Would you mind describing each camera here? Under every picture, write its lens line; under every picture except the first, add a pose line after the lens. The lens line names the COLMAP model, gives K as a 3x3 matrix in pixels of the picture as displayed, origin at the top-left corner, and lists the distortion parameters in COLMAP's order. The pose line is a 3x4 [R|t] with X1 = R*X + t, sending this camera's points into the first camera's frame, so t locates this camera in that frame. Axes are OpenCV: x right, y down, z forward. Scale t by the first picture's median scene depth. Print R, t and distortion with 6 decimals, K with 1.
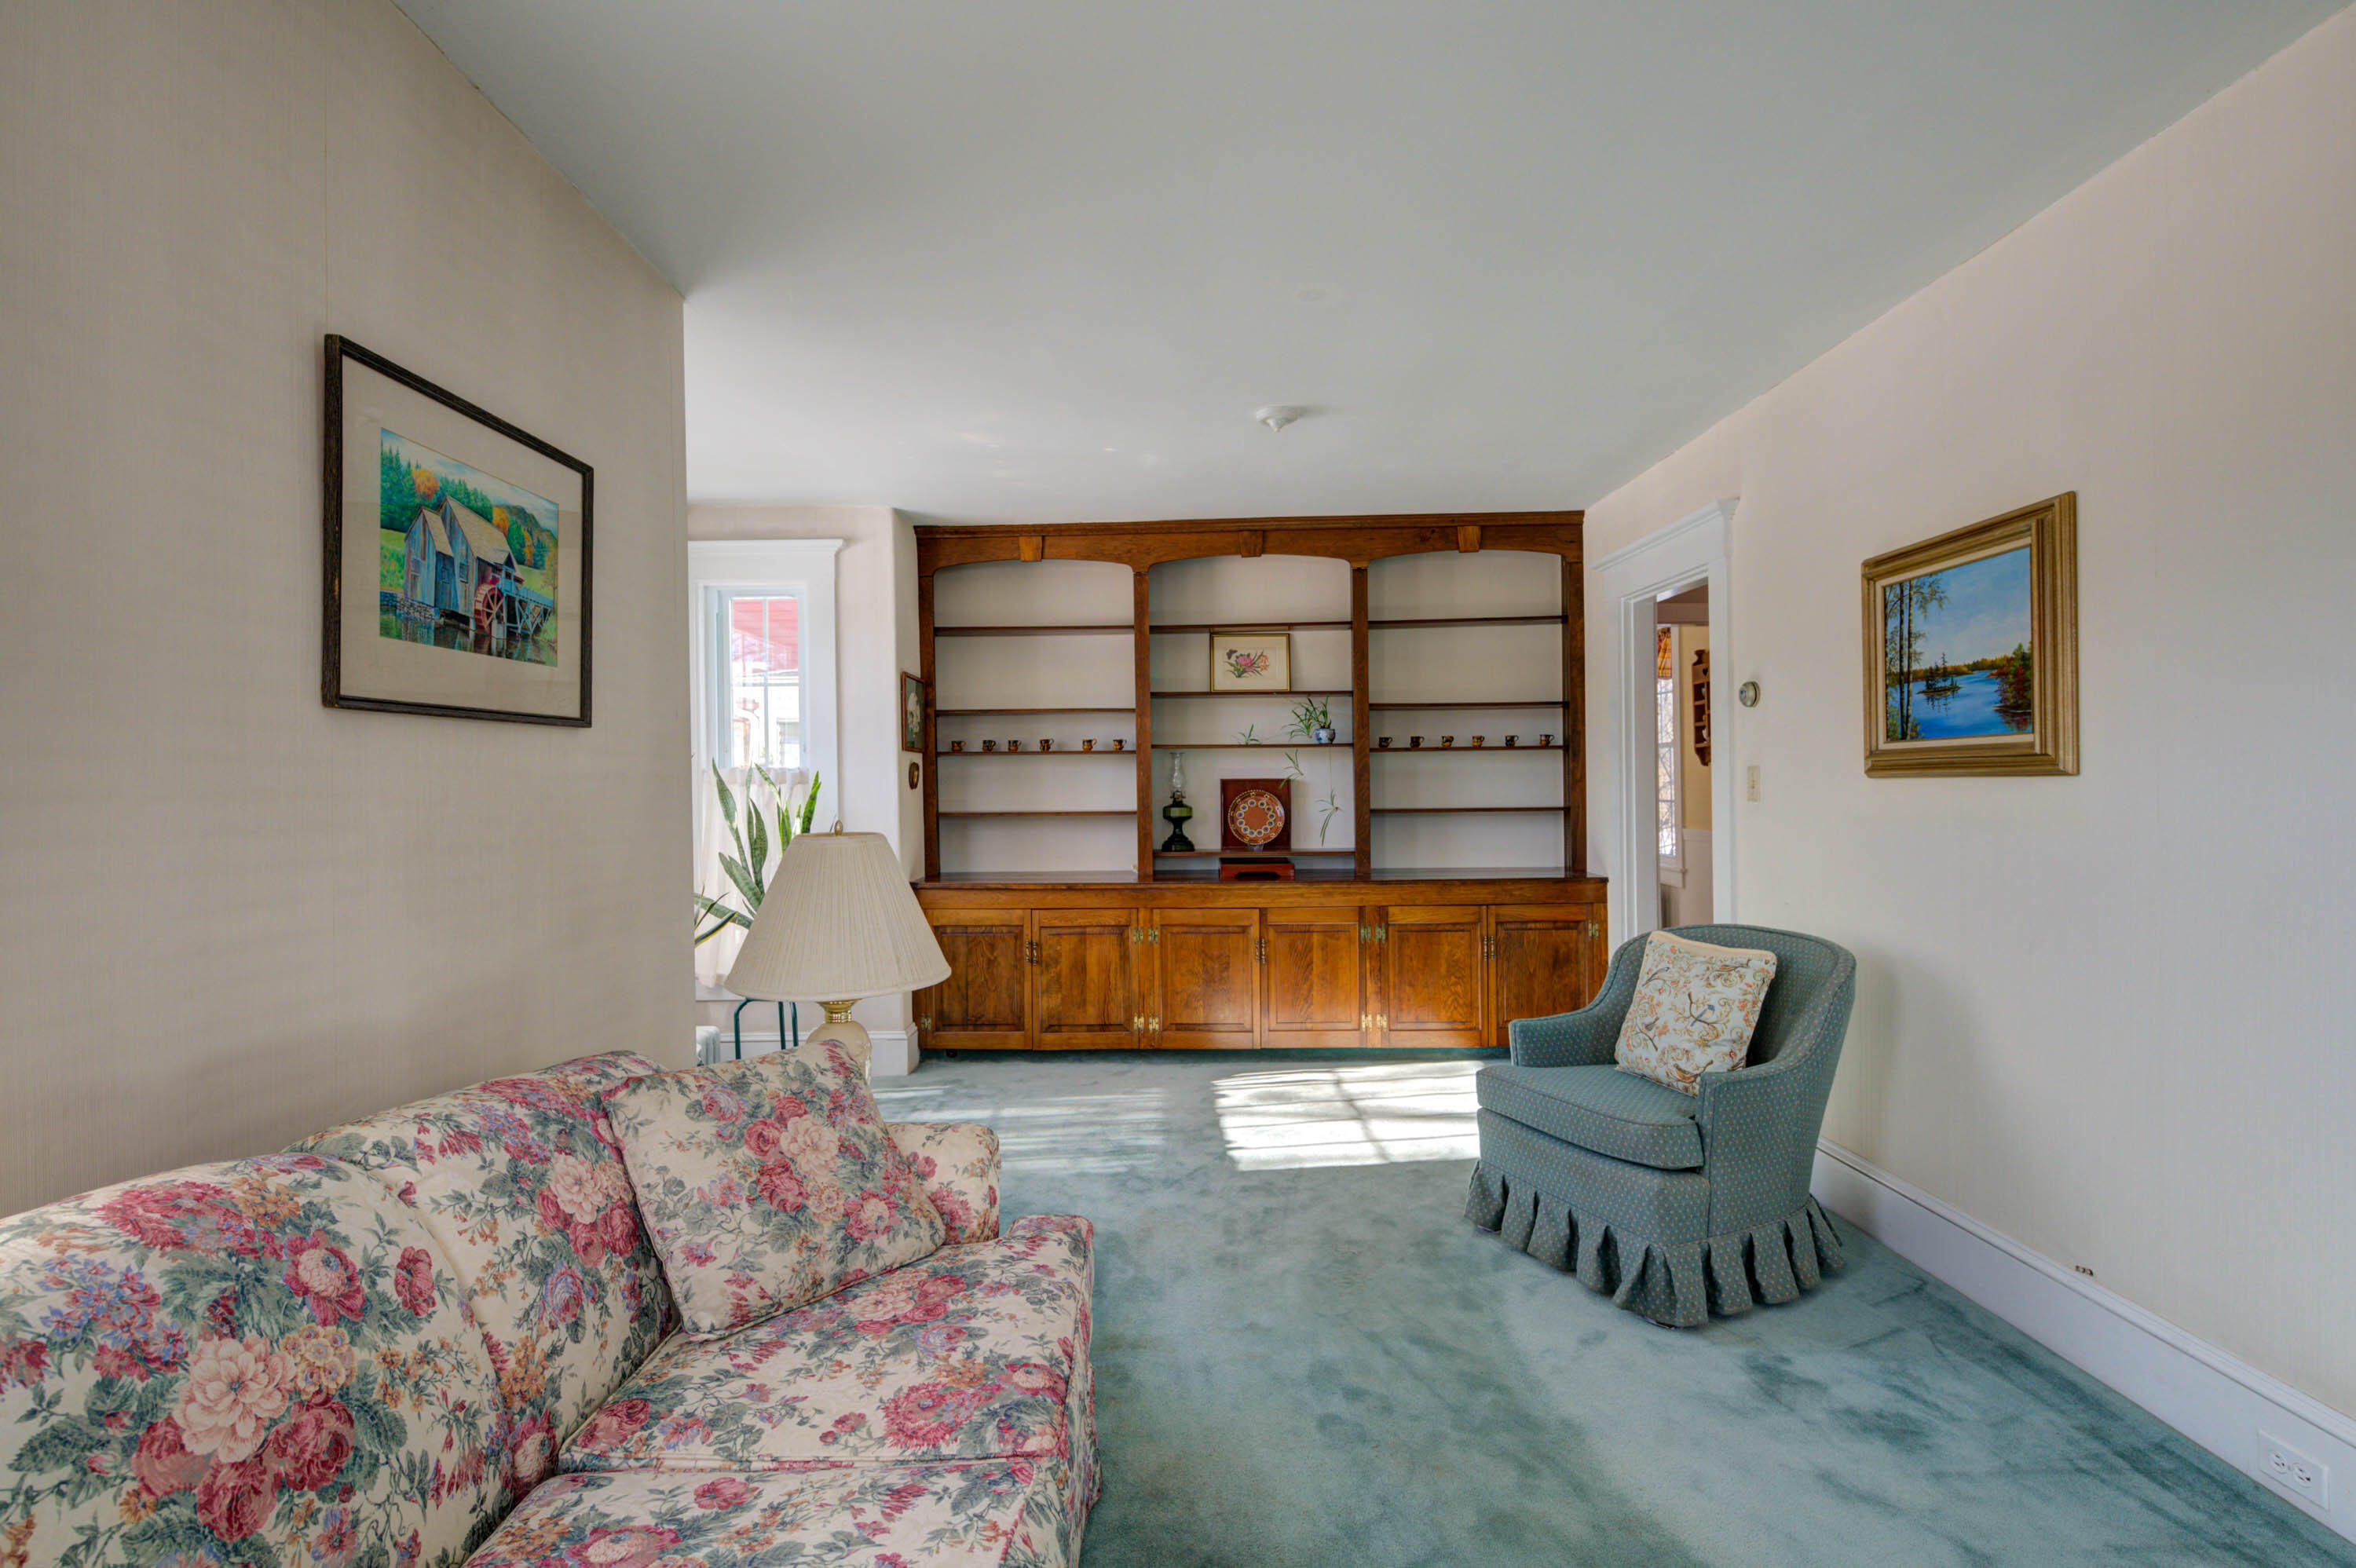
lens RADIAL K [[1122.6, 0, 1177.1], [0, 1122.6, 783.8], [0, 0, 1]] dist [0.000942, -0.000580]
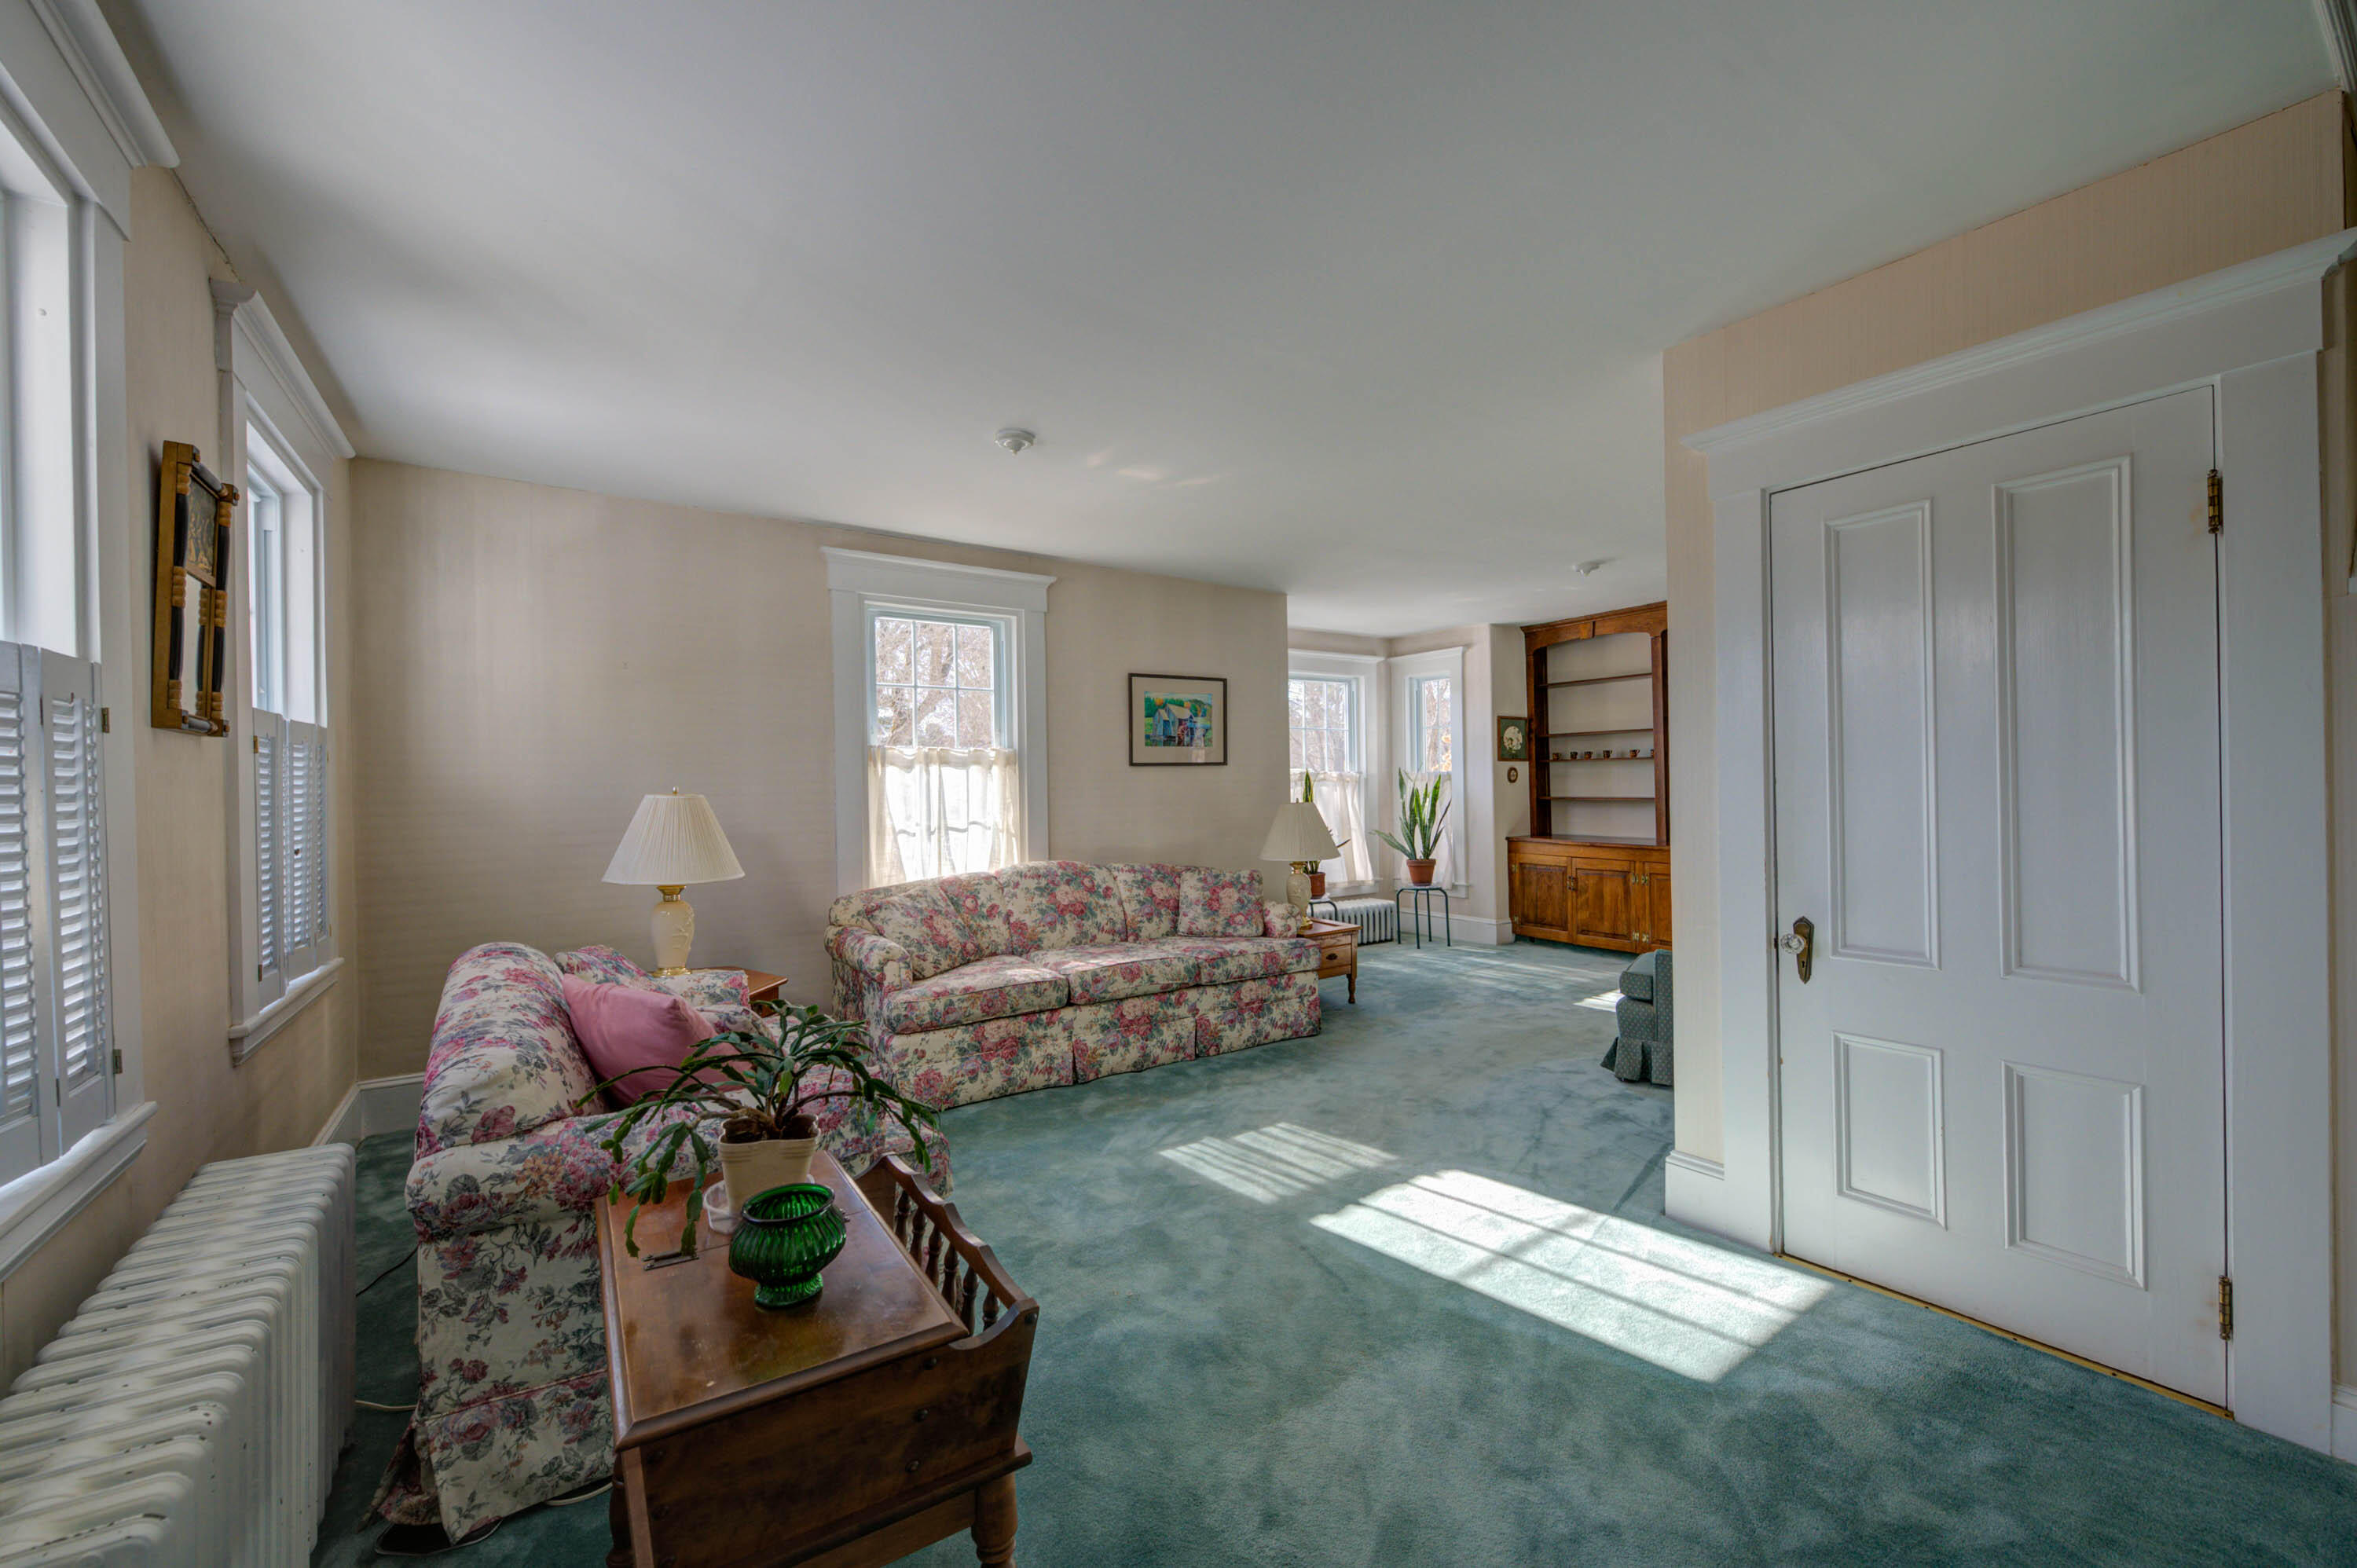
lens RADIAL K [[935.6, 0, 1174.8], [0, 935.6, 784.5], [0, 0, 1]] dist [0.001083, 0.000442]
pose [[0.565756, 0.003108, -0.824567, 1.101290], [0.007767, 0.999928, 0.009099, -0.016796], [0.824536, -0.011552, 0.565691, -0.398208]]
